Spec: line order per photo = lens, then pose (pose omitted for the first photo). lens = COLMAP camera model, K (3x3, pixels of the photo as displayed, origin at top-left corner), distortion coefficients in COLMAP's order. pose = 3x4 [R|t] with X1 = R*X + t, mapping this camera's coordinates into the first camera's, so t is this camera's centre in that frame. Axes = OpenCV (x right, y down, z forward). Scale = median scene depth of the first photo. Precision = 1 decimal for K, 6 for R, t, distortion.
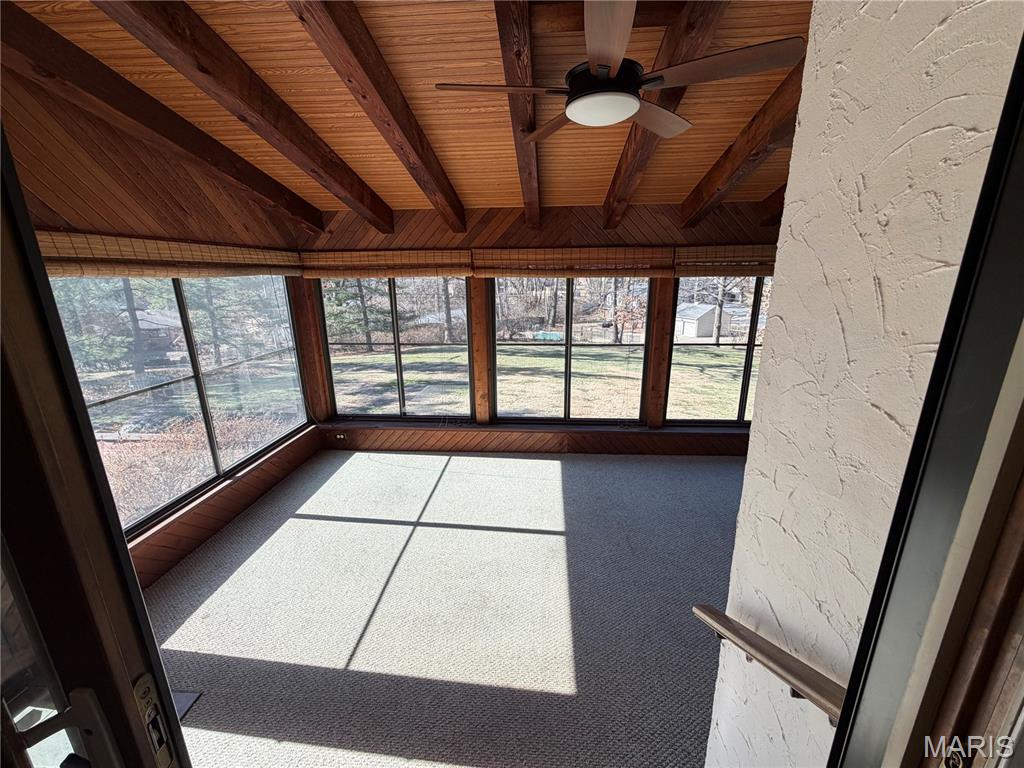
lens RADIAL K [[405.0, 0, 511.4], [0, 405.0, 381.5], [0, 0, 1]] dist [0.000222, -0.000051]
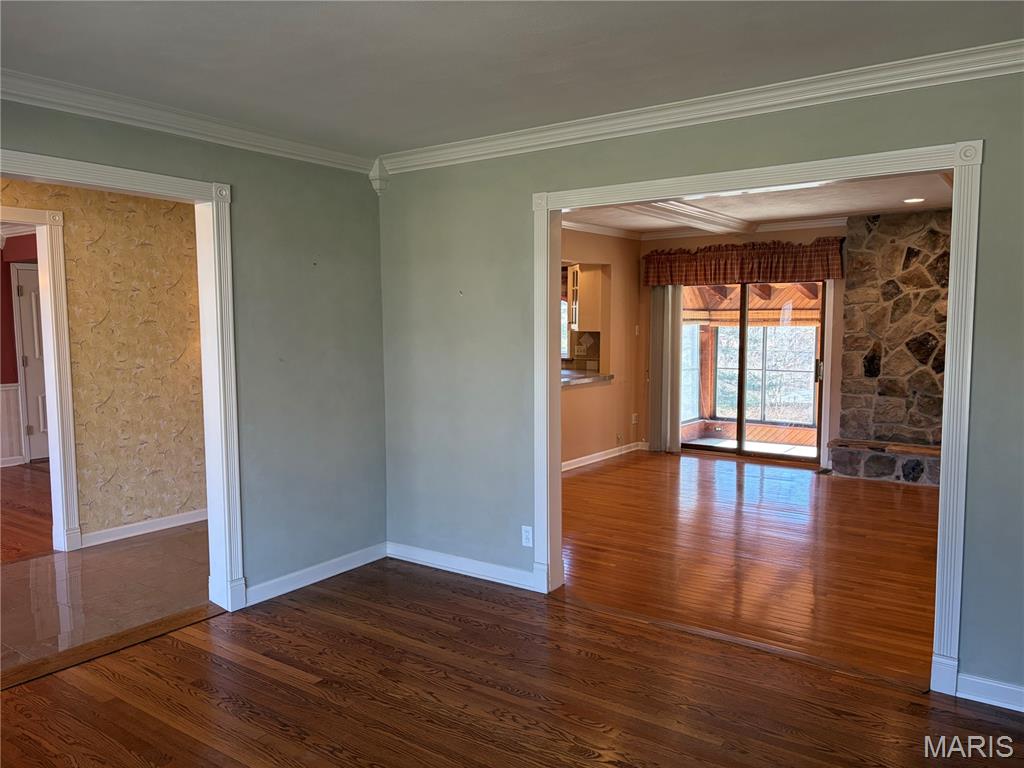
lens RADIAL K [[772.6, 0, 511.7], [0, 772.6, 389.8], [0, 0, 1]] dist [0.081606, -0.089466]
pose [[0.851265, 0.054686, -0.521879, 0.466097], [-0.141038, 0.981802, -0.127176, 0.519279], [0.505427, 0.181866, 0.843486, -2.047285]]
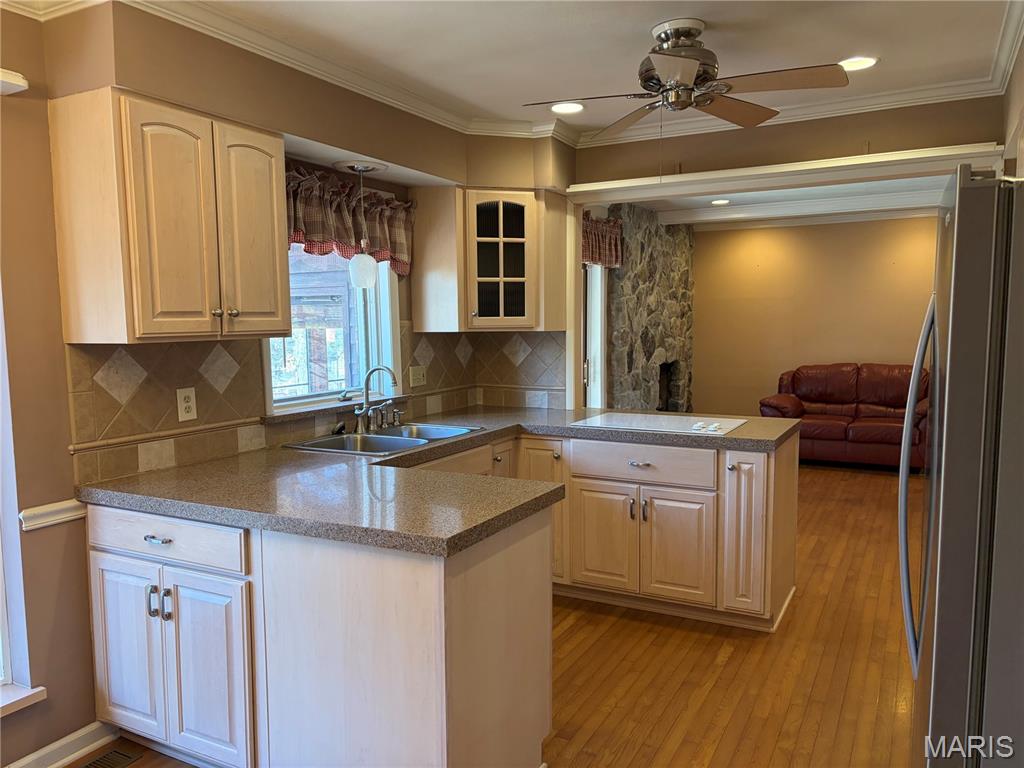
lens RADIAL K [[772.6, 0, 511.7], [0, 772.6, 389.8], [0, 0, 1]] dist [0.081606, -0.089466]
pose [[0.405835, -0.075789, 0.910798, -1.545012], [0.236525, 0.971315, -0.024566, 0.141160], [-0.882810, 0.225397, 0.412120, -0.500605]]
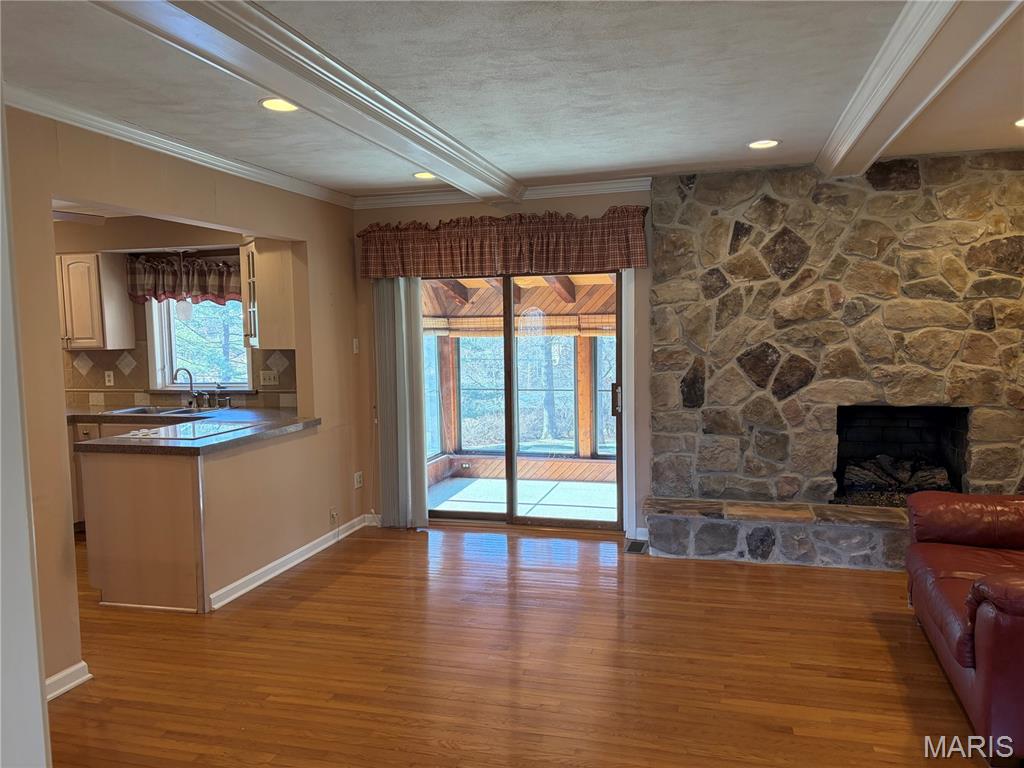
lens RADIAL K [[772.6, 0, 511.7], [0, 772.6, 389.8], [0, 0, 1]] dist [0.081606, -0.089466]
pose [[0.980028, 0.009063, -0.198655, 0.179644], [-0.044136, 0.983959, -0.172850, 0.337018], [0.193902, 0.178166, 0.964707, -1.350713]]
